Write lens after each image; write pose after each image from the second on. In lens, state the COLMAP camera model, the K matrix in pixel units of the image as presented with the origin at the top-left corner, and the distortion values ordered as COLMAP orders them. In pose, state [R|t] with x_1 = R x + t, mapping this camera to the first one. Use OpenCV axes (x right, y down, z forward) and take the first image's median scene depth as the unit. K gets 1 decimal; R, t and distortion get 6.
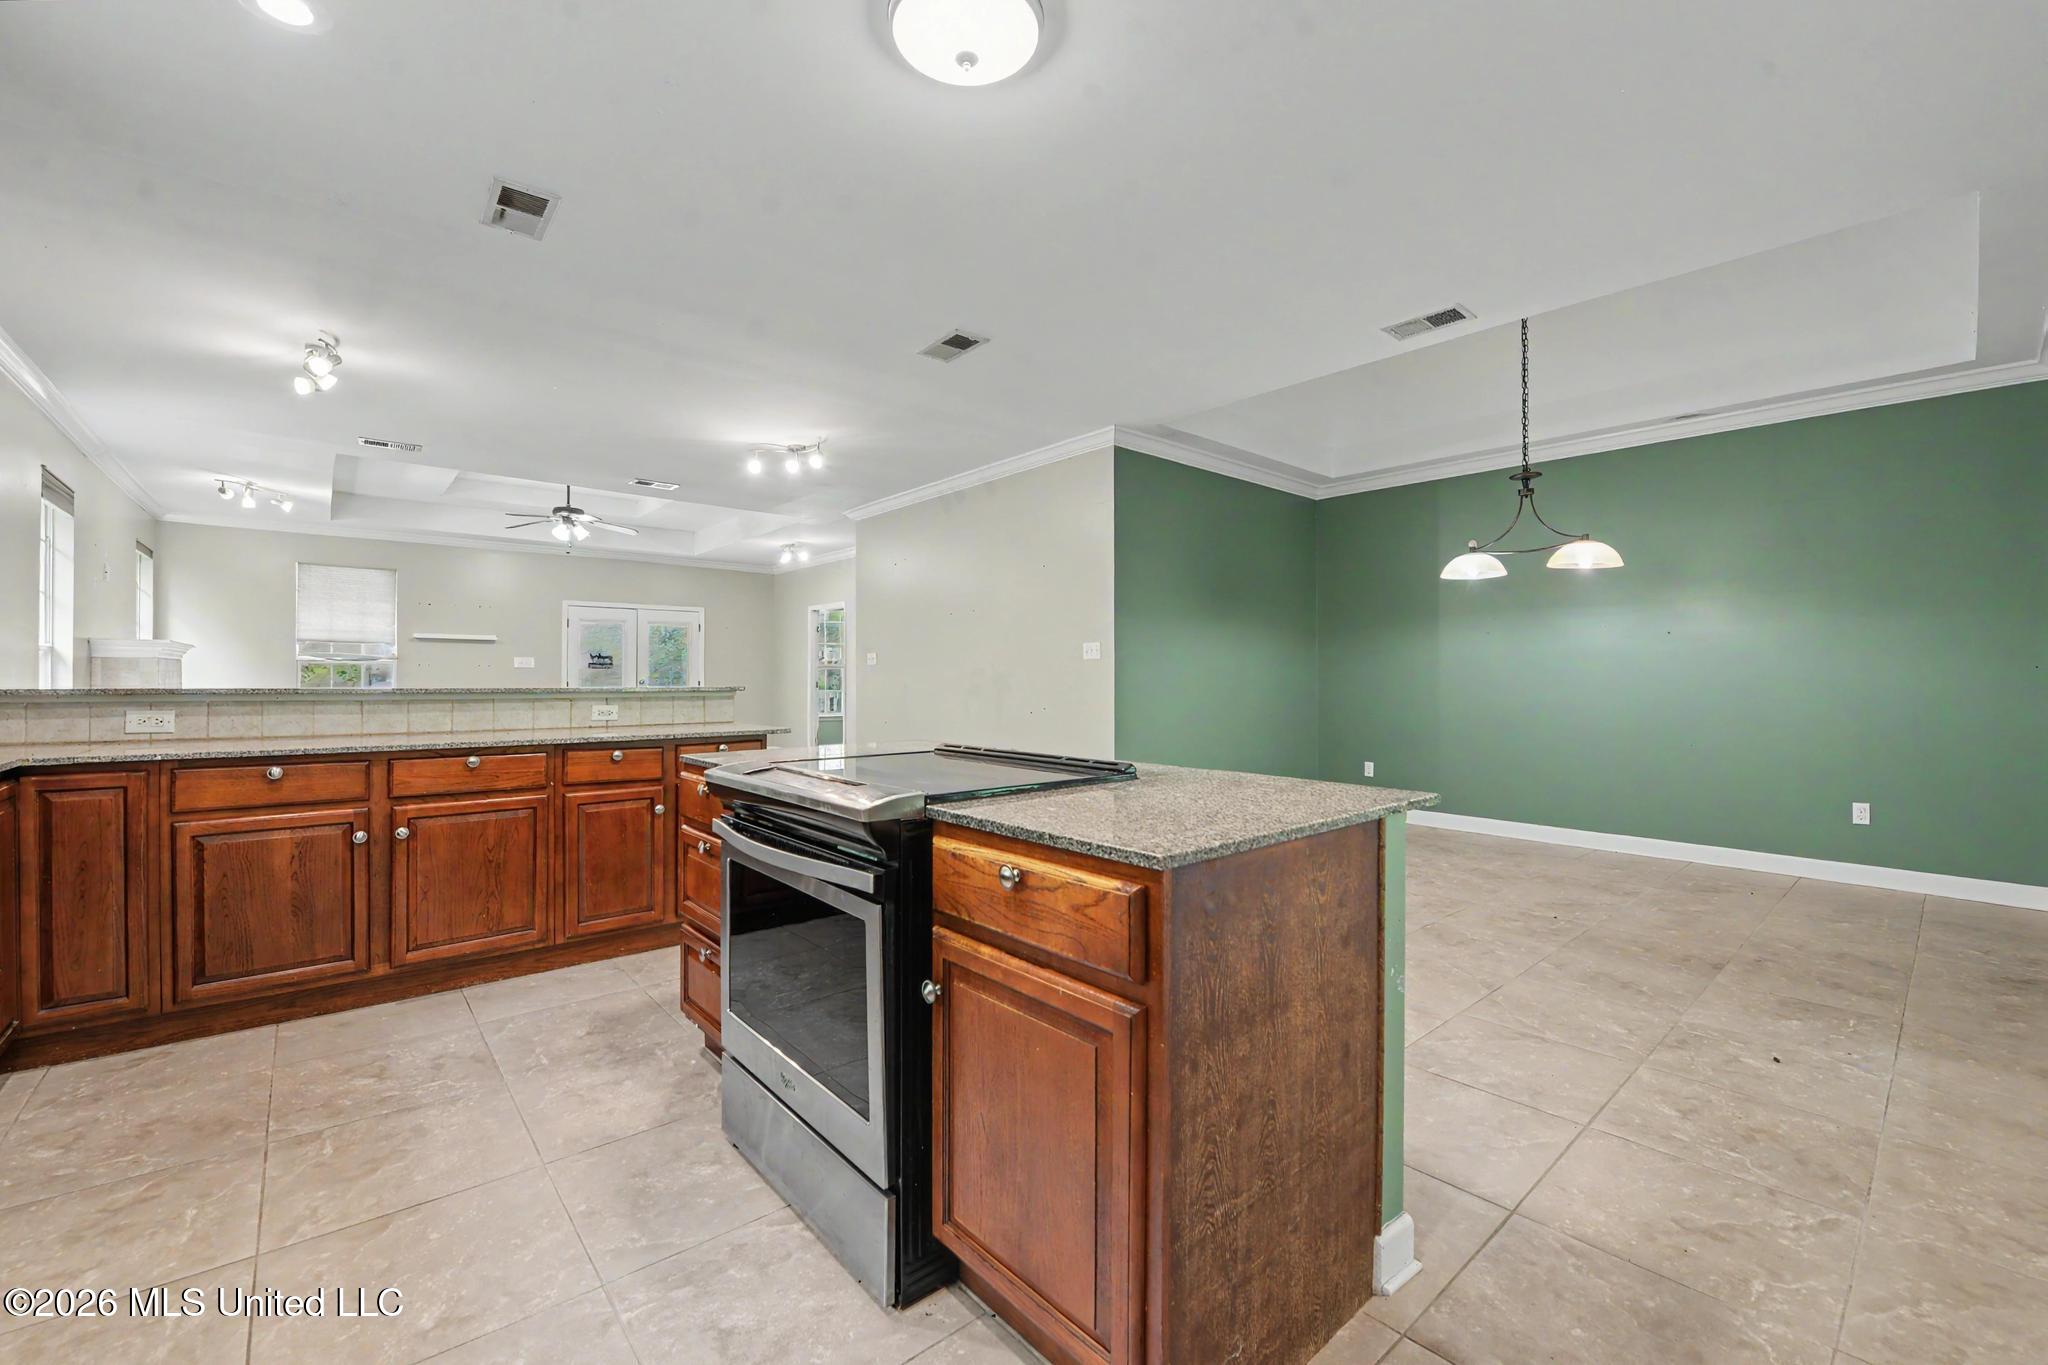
lens RADIAL K [[831.7, 0, 1018.7], [0, 831.7, 670.5], [0, 0, 1]] dist [-0.017956, -0.001905]
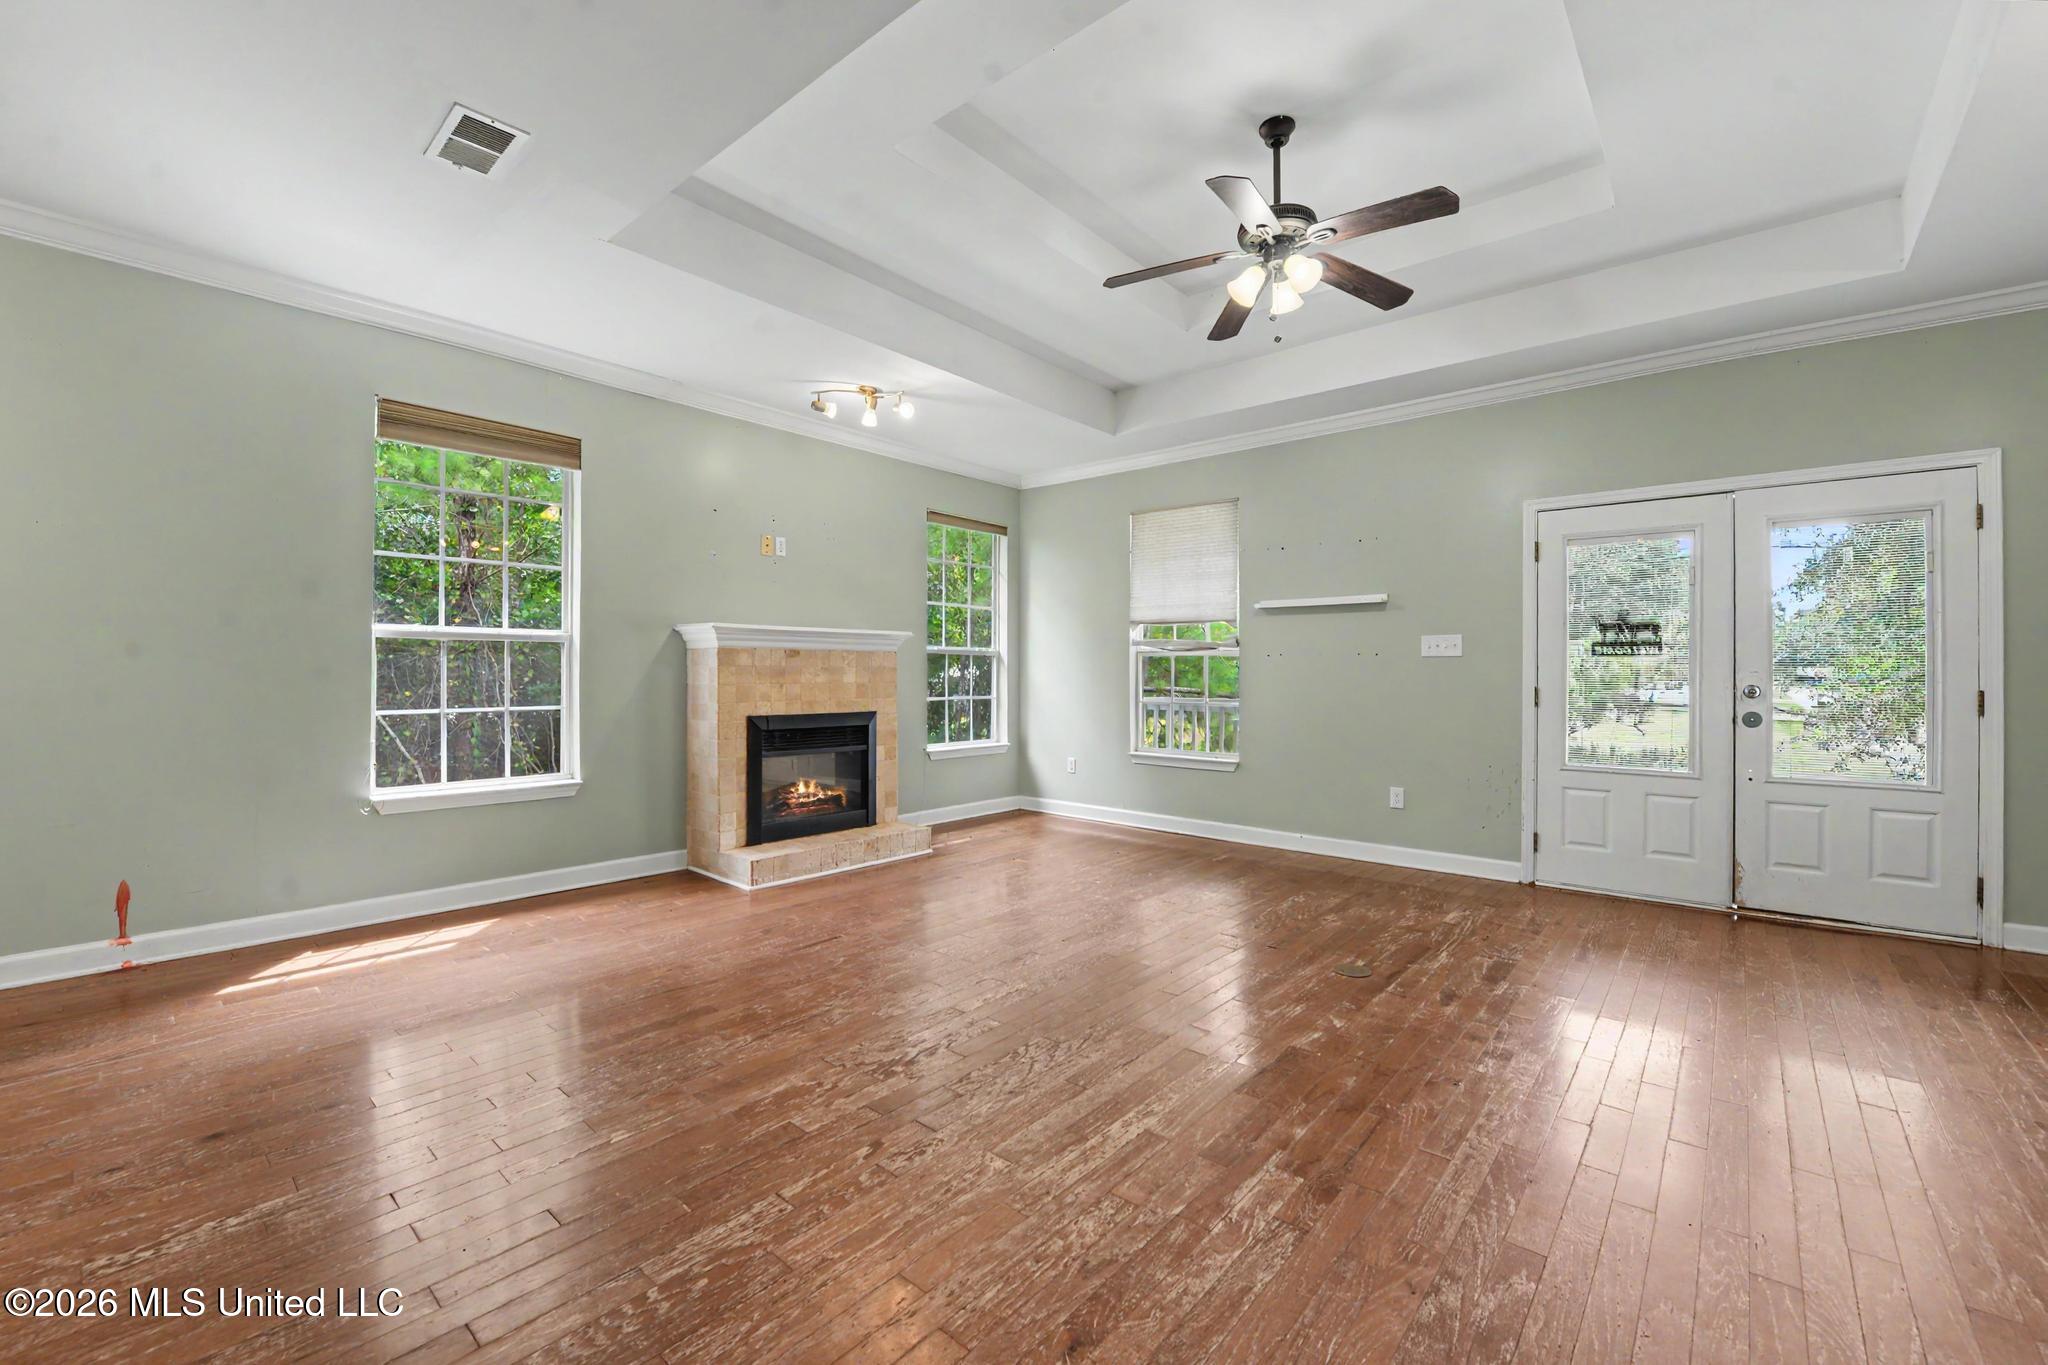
lens RADIAL K [[831.7, 0, 1016.6], [0, 831.7, 669.1], [0, 0, 1]] dist [-0.017956, -0.001905]
pose [[0.149662, -0.007284, -0.988710, -0.297561], [0.004495, 0.999968, -0.006687, 0.011111], [0.988727, -0.003444, 0.149690, 1.255336]]
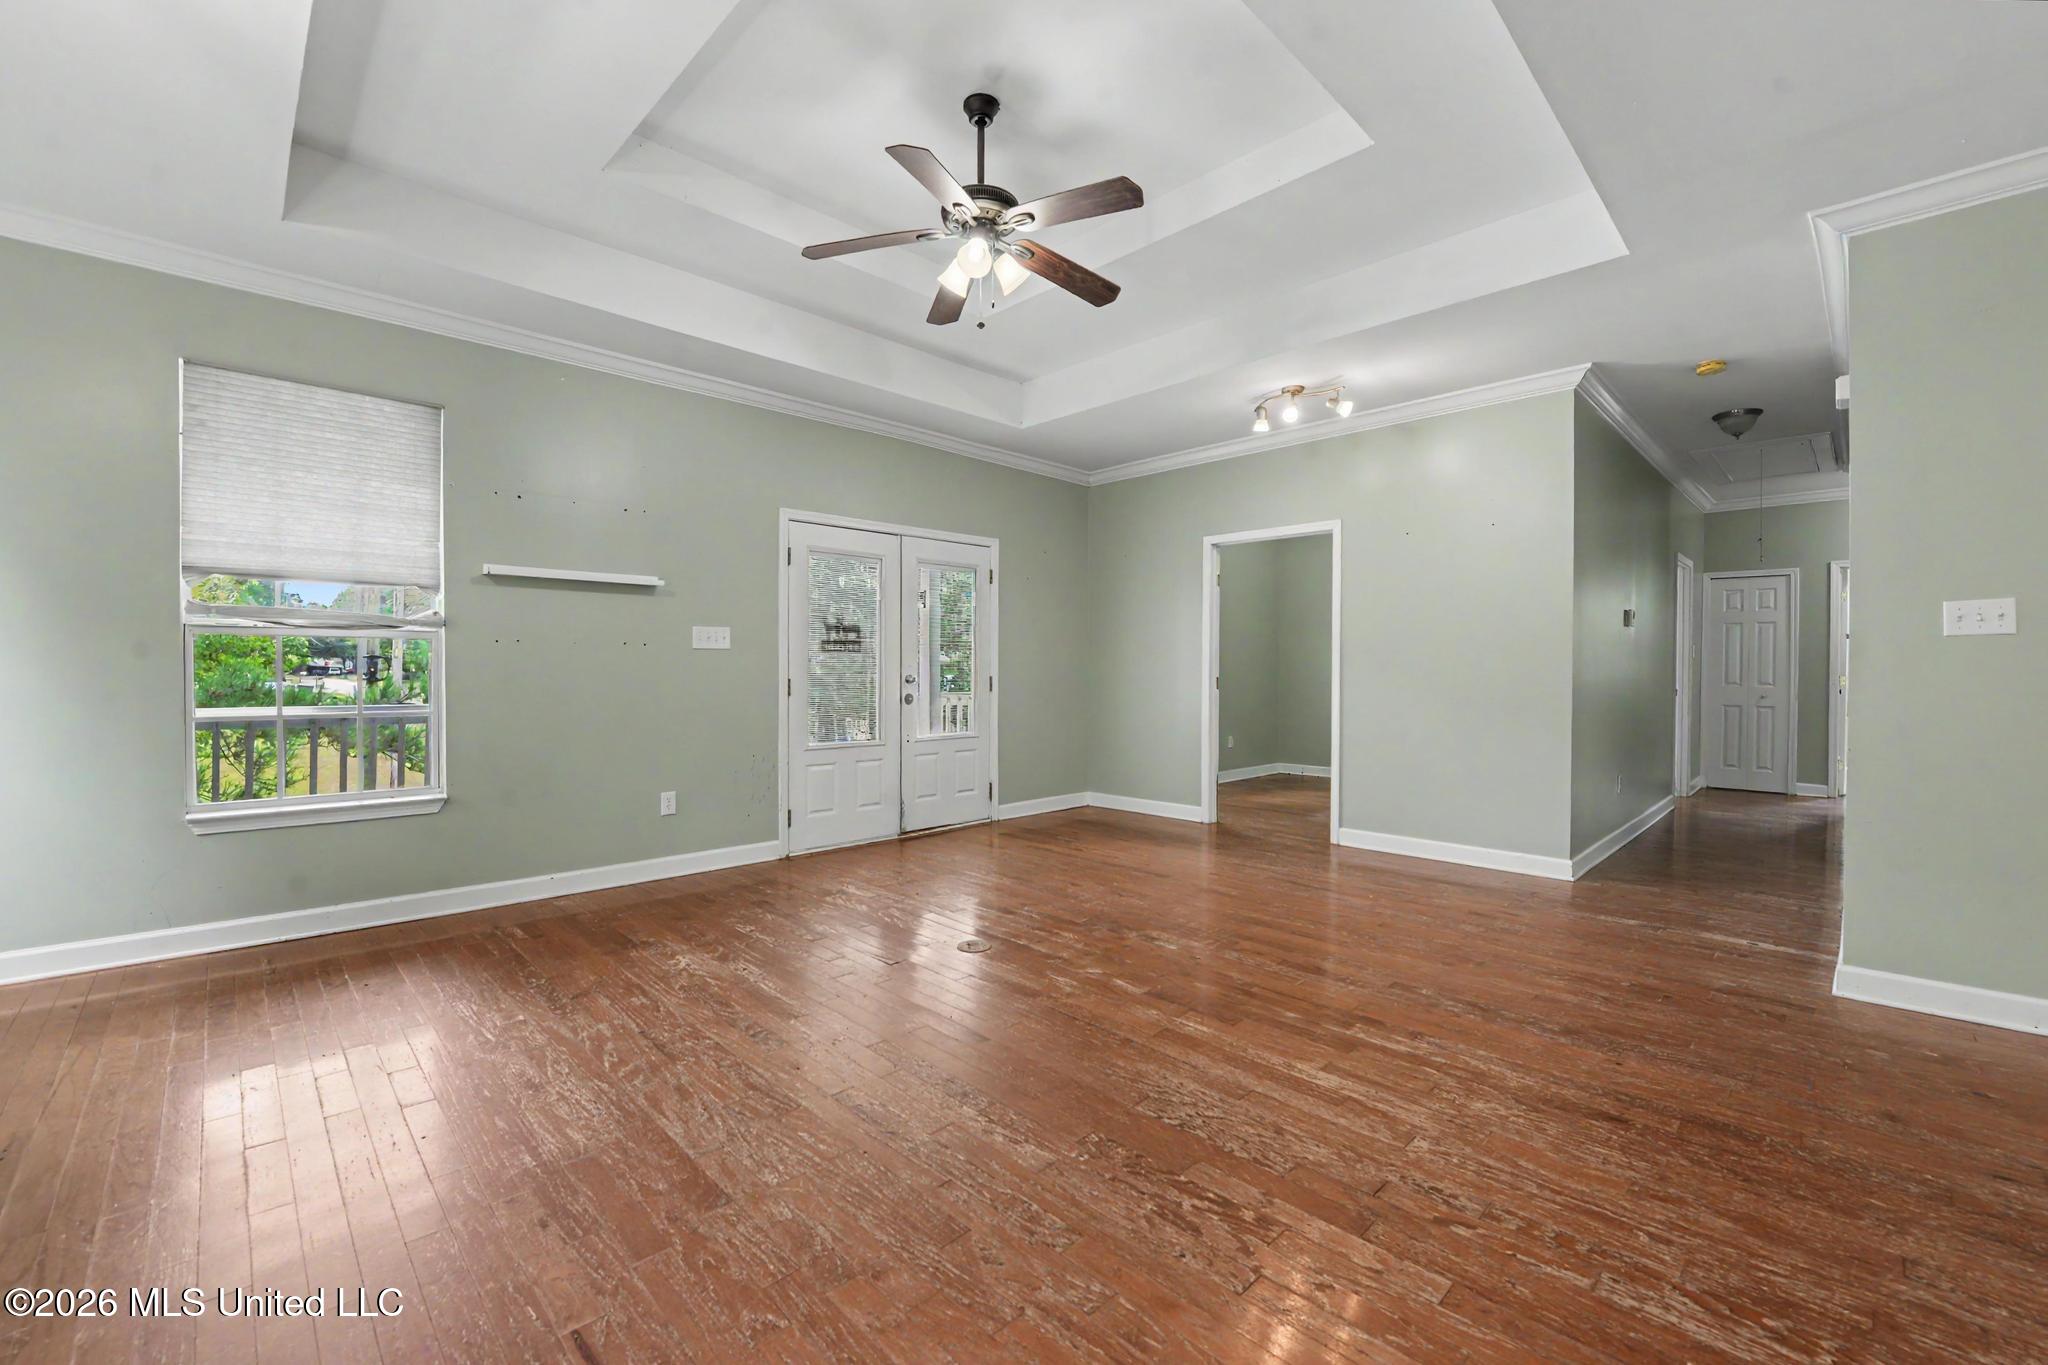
lens RADIAL K [[831.7, 0, 1024.1], [0, 831.7, 680.5], [0, 0, 1]] dist [-0.017956, -0.001905]
pose [[0.998020, -0.000904, 0.062883, -0.829689], [-0.000521, 0.999743, 0.022644, 0.006944], [-0.062888, -0.022632, 0.997764, 0.961819]]
